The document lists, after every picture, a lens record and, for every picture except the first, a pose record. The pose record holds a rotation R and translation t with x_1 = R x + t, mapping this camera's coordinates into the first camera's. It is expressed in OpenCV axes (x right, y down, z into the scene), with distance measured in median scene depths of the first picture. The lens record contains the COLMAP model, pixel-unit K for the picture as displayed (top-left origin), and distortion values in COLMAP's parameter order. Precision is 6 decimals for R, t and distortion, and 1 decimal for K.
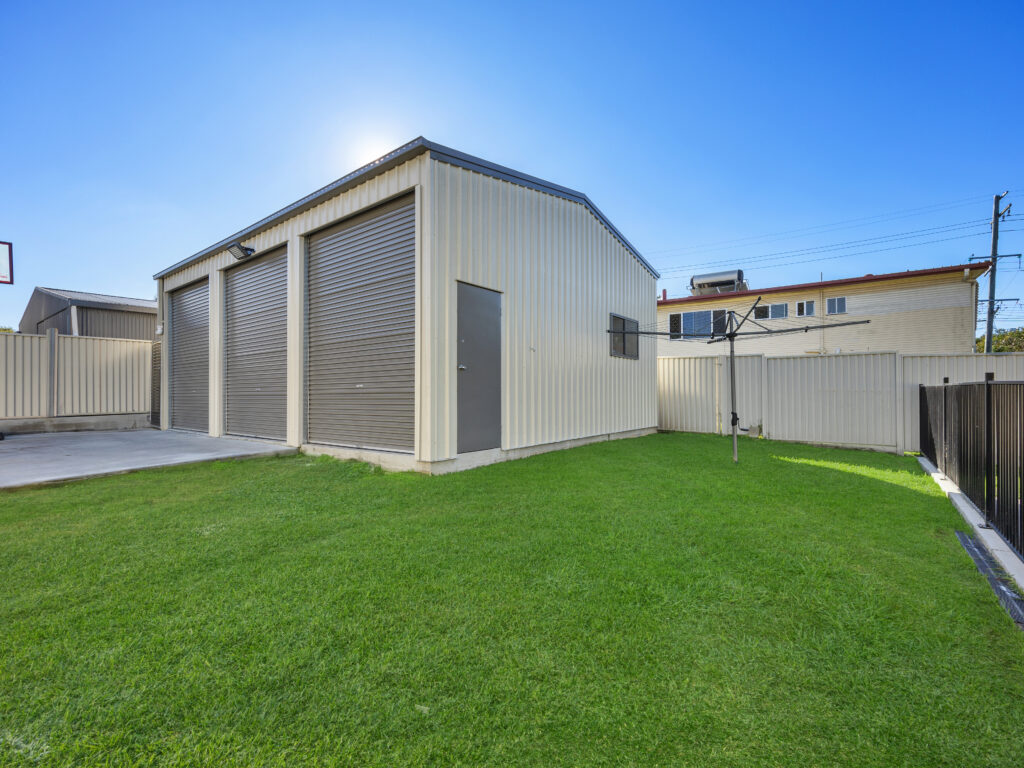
lens RADIAL K [[464.1, 0, 505.3], [0, 464.1, 385.3], [0, 0, 1]] dist [-0.000575, 0.000779]
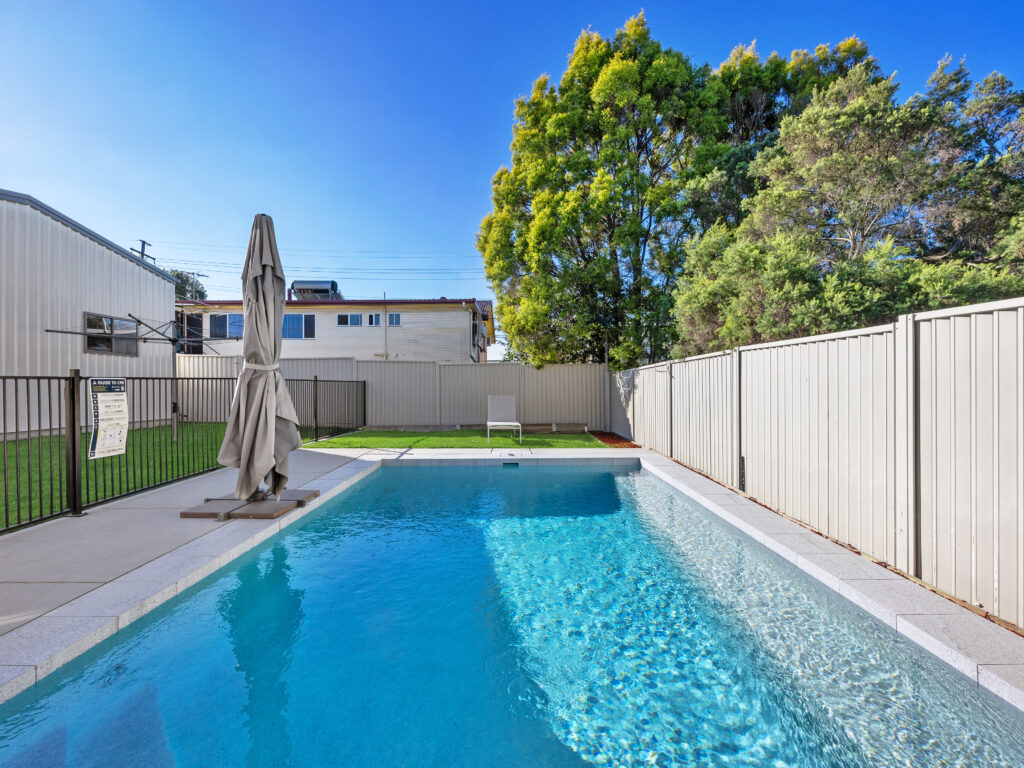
lens RADIAL K [[464.1, 0, 515.5], [0, 464.1, 383.0], [0, 0, 1]] dist [-0.000575, 0.000779]
pose [[0.794212, -0.001391, 0.607639, 0.199006], [0.003102, 0.999994, -0.001766, 0.003815], [-0.607633, 0.003287, 0.794211, -0.193852]]
